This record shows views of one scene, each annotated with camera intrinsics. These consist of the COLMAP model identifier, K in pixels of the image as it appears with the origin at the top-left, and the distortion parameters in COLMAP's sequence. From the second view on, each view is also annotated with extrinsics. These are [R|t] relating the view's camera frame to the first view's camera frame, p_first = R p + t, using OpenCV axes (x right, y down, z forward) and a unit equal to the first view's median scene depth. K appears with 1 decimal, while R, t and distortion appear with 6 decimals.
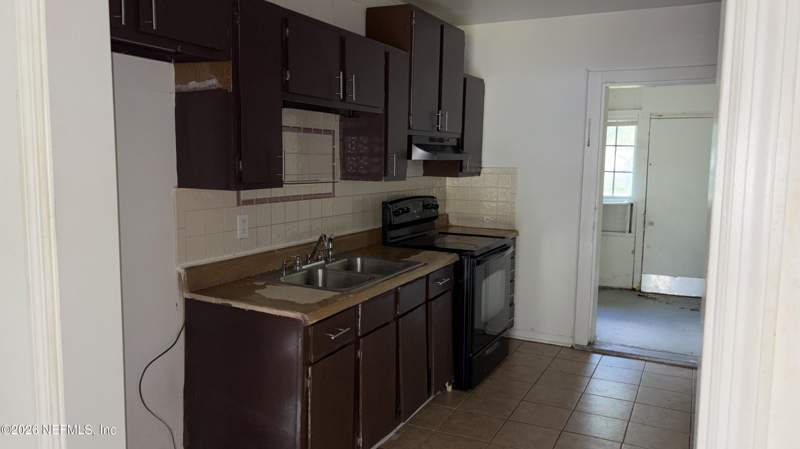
lens RADIAL K [[604.1, 0, 400.0], [0, 604.1, 224.5], [0, 0, 1]] dist [-0.002188, -0.003205]
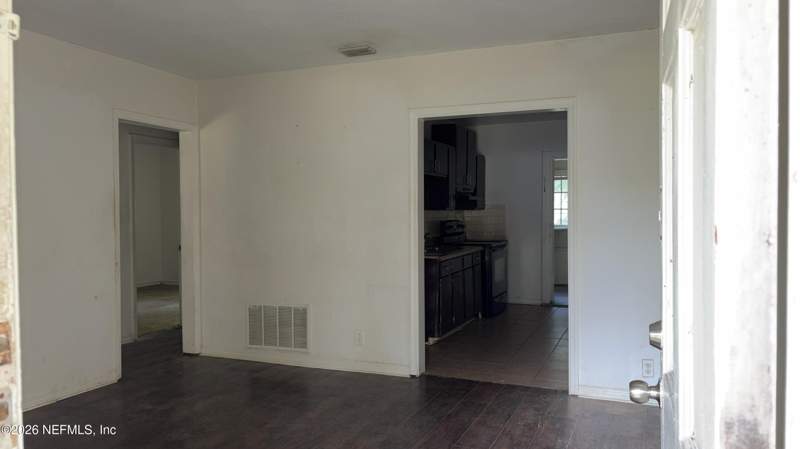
lens RADIAL K [[574.6, 0, 400.0], [0, 574.6, 224.5], [0, 0, 1]] dist [0.003558, 0.000197]
pose [[0.997777, -0.023560, 0.062344, -0.231759], [0.029036, 0.995659, -0.088434, 0.109323], [-0.059990, 0.090048, 0.994129, -0.681789]]
